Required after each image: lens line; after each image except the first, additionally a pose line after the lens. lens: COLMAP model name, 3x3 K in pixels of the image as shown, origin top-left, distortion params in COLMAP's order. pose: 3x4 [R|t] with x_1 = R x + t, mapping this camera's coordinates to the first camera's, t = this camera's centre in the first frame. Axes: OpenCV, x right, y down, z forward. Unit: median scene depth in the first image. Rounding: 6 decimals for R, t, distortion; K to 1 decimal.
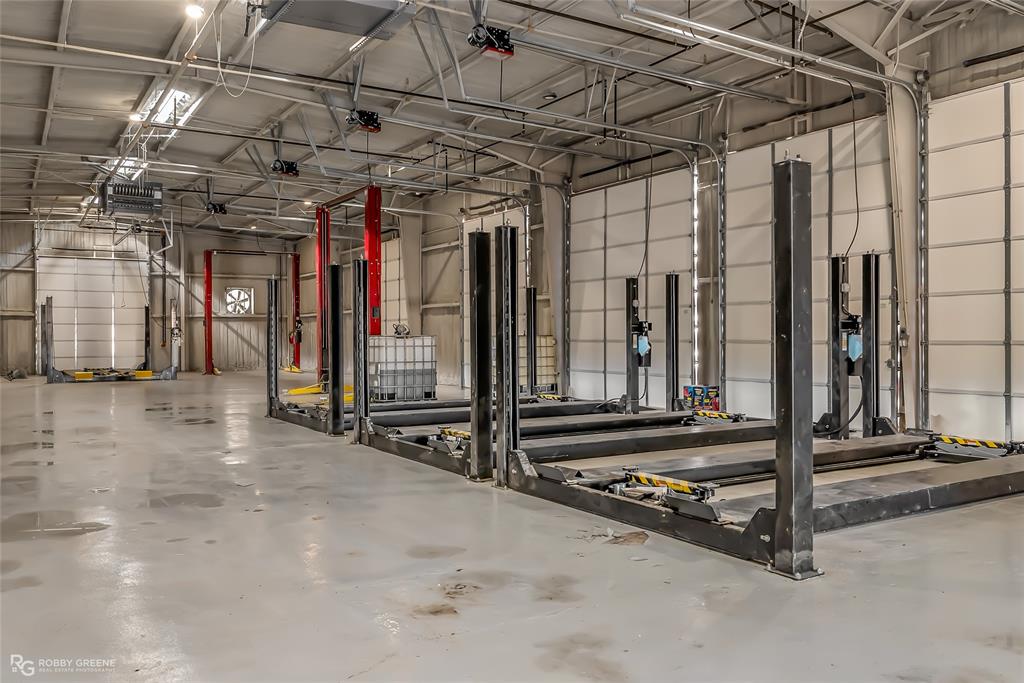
lens RADIAL K [[806.5, 0, 512.0], [0, 806.5, 341.5], [0, 0, 1]] dist [-0.005417, 0.005851]
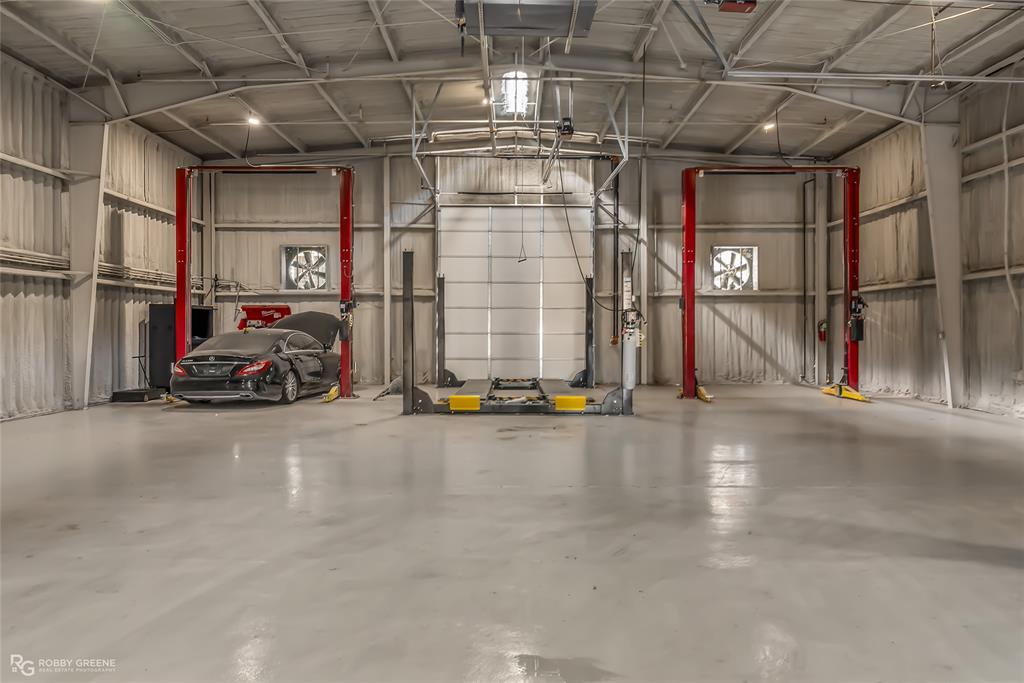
lens RADIAL K [[787.2, 0, 512.0], [0, 787.2, 341.5], [0, 0, 1]] dist [0.006087, 0.001286]
pose [[0.851104, 0.012300, -0.524854, -0.183096], [-0.008127, 0.999914, 0.010256, -0.001360], [0.524935, -0.004463, 0.851131, 0.446733]]
